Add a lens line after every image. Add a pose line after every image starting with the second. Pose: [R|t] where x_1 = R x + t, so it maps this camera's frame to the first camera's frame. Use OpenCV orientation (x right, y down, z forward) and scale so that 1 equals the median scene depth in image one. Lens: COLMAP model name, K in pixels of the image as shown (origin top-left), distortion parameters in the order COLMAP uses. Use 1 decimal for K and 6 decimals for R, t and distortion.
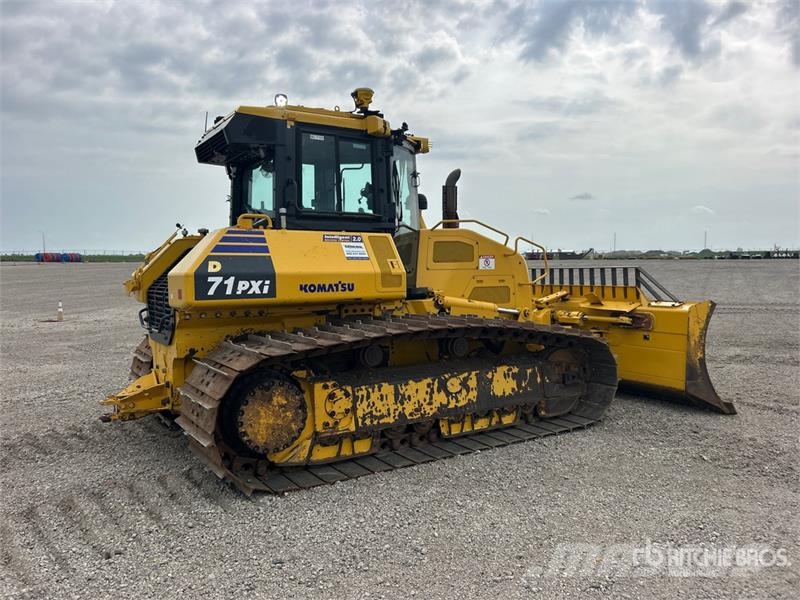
lens RADIAL K [[586.6, 0, 400.0], [0, 586.6, 300.0], [0, 0, 1]] dist [0.048965, -0.000437]
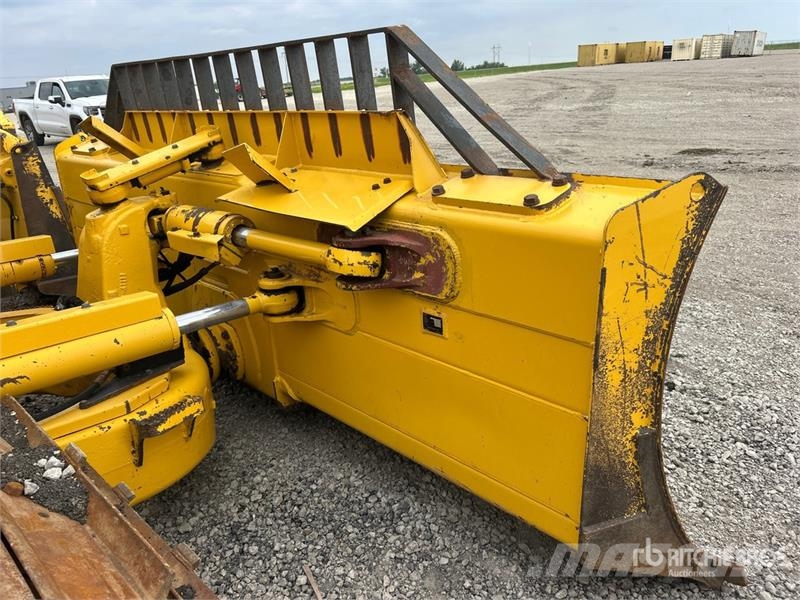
lens RADIAL K [[622.9, 0, 400.0], [0, 622.9, 300.0], [0, 0, 1]] dist [0.017064, 0.001823]
pose [[0.967404, -0.128905, 0.217976, 0.340463], [0.061639, 0.954724, 0.291037, -0.024022], [-0.245623, -0.268115, 0.931549, 0.746779]]
